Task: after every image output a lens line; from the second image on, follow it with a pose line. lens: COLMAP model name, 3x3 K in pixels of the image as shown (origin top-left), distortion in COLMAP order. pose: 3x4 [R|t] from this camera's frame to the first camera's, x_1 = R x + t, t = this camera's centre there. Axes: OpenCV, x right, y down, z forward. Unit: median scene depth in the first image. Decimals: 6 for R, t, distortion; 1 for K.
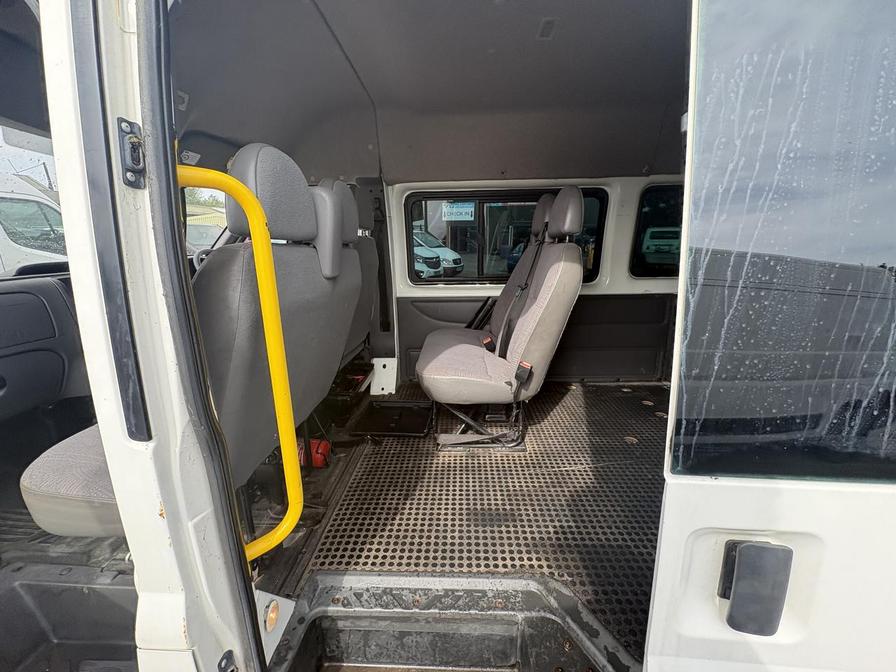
lens RADIAL K [[356.4, 0, 443.5], [0, 356.4, 335.6], [0, 0, 1]] dist [-0.000743, -0.000395]
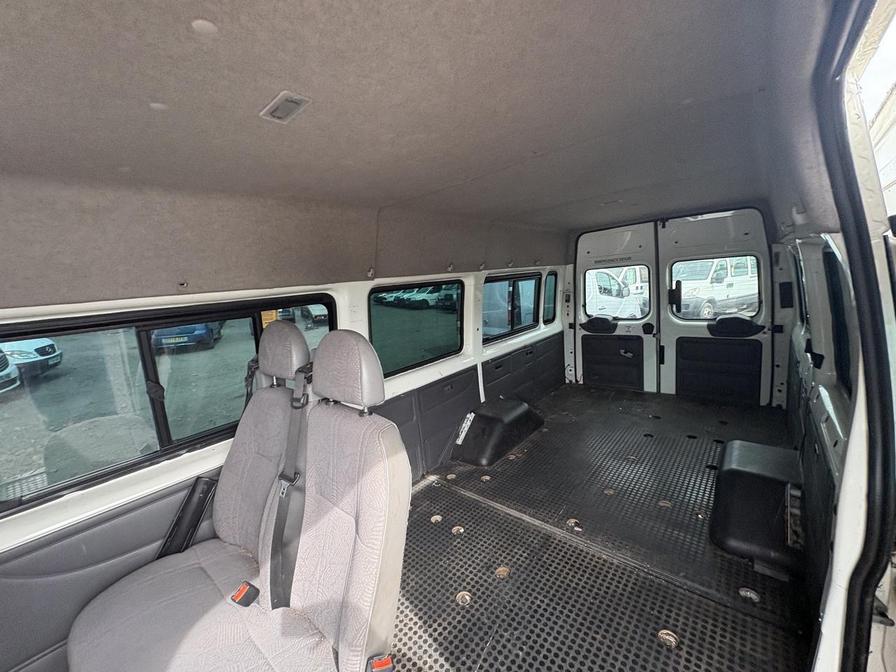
lens RADIAL K [[356.4, 0, 444.4], [0, 356.4, 333.9], [0, 0, 1]] dist [-0.000743, -0.000395]
pose [[0.617197, -0.166780, 0.768930, -0.034256], [0.264279, 0.964442, -0.002942, -0.238057], [-0.741097, 0.205028, 0.639327, 0.279137]]
